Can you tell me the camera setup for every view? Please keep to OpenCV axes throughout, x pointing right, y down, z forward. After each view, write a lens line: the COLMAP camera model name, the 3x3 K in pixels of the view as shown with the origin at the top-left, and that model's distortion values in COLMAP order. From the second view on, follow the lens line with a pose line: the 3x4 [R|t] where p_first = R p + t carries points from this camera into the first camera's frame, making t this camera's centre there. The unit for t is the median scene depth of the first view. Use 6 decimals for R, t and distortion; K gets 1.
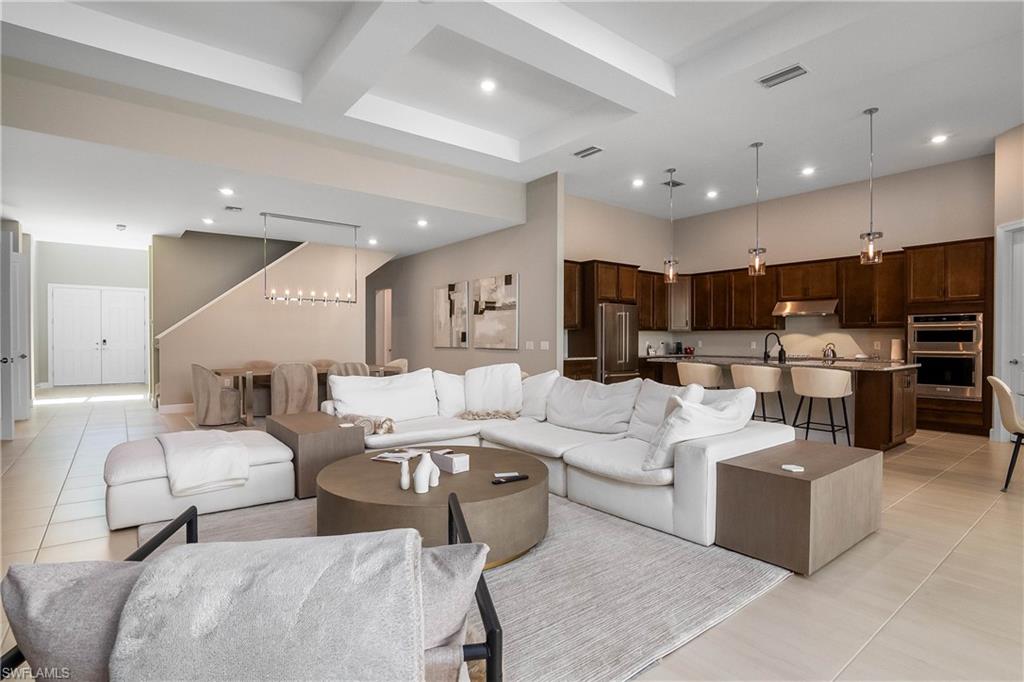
lens RADIAL K [[507.4, 0, 517.6], [0, 507.4, 344.7], [0, 0, 1]] dist [-0.000727, 0.000505]
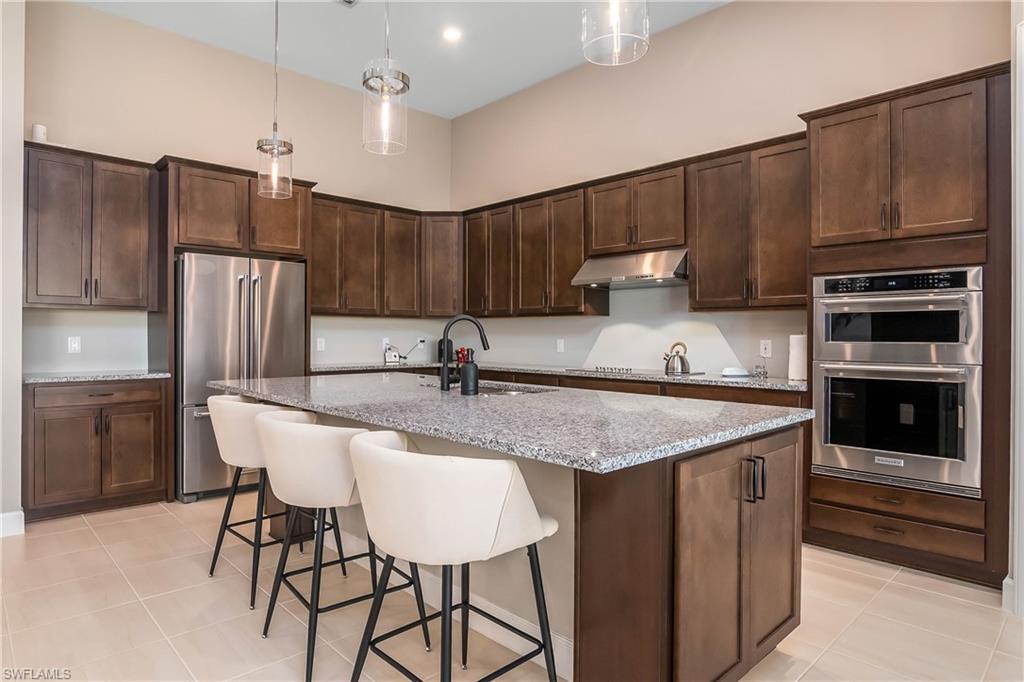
lens RADIAL K [[593.4, 0, 504.5], [0, 593.4, 337.5], [0, 0, 1]] dist [-0.005032, -0.001416]
pose [[0.996920, 0.001412, 0.078419, 0.451214], [-0.000911, 0.999979, -0.006422, -0.004683], [-0.078426, 0.006331, 0.996900, 0.504670]]
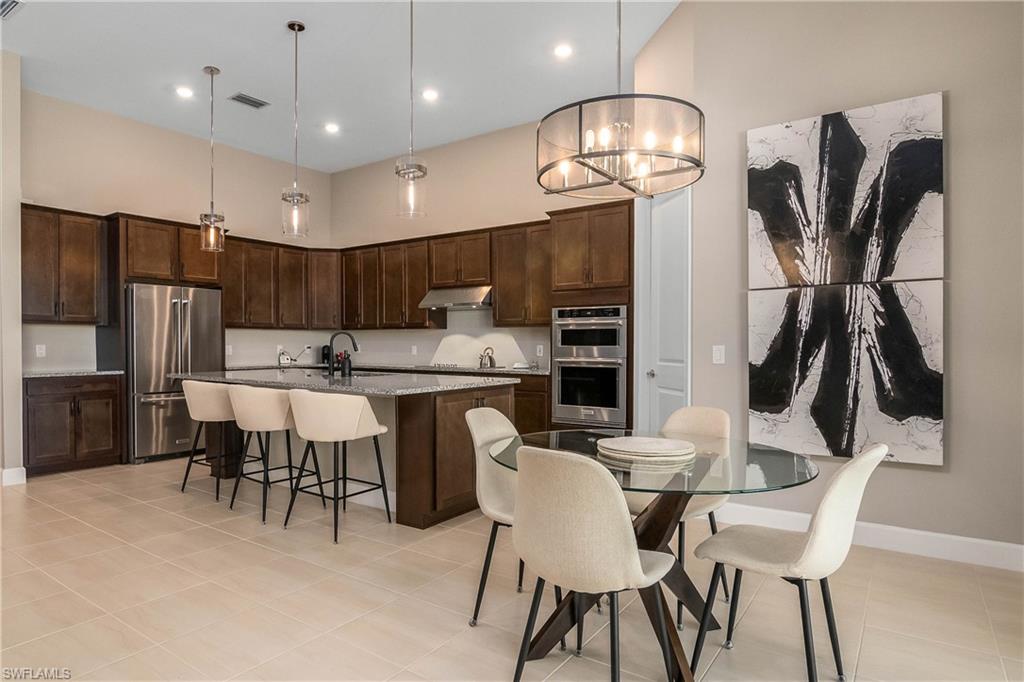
lens RADIAL K [[584.0, 0, 497.3], [0, 584.0, 349.5], [0, 0, 1]] dist [-0.006322, -0.001292]
pose [[0.963333, -0.004311, 0.268273, 0.446593], [0.003821, 0.999990, 0.002349, -0.002015], [-0.268280, -0.001237, 0.963340, 0.218031]]
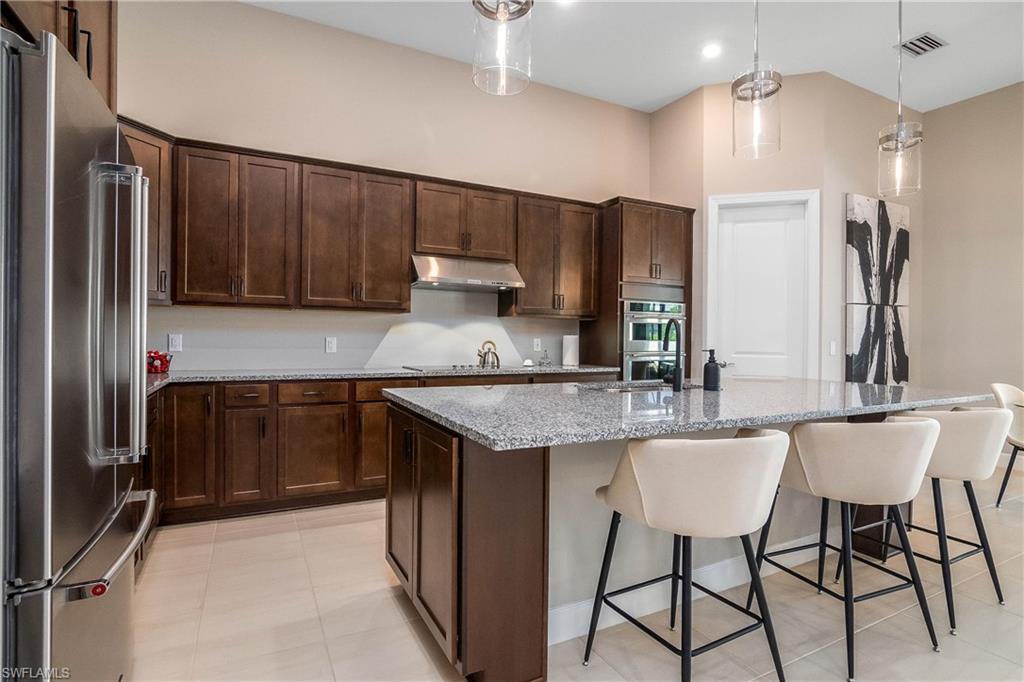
lens RADIAL K [[506.3, 0, 505.7], [0, 506.3, 337.0], [0, 0, 1]] dist [-0.027970, -0.000112]
pose [[0.211720, -0.003399, 0.977324, 0.080019], [-0.003113, 0.999987, 0.004152, -0.010647], [-0.977325, -0.003921, 0.211707, 0.950165]]
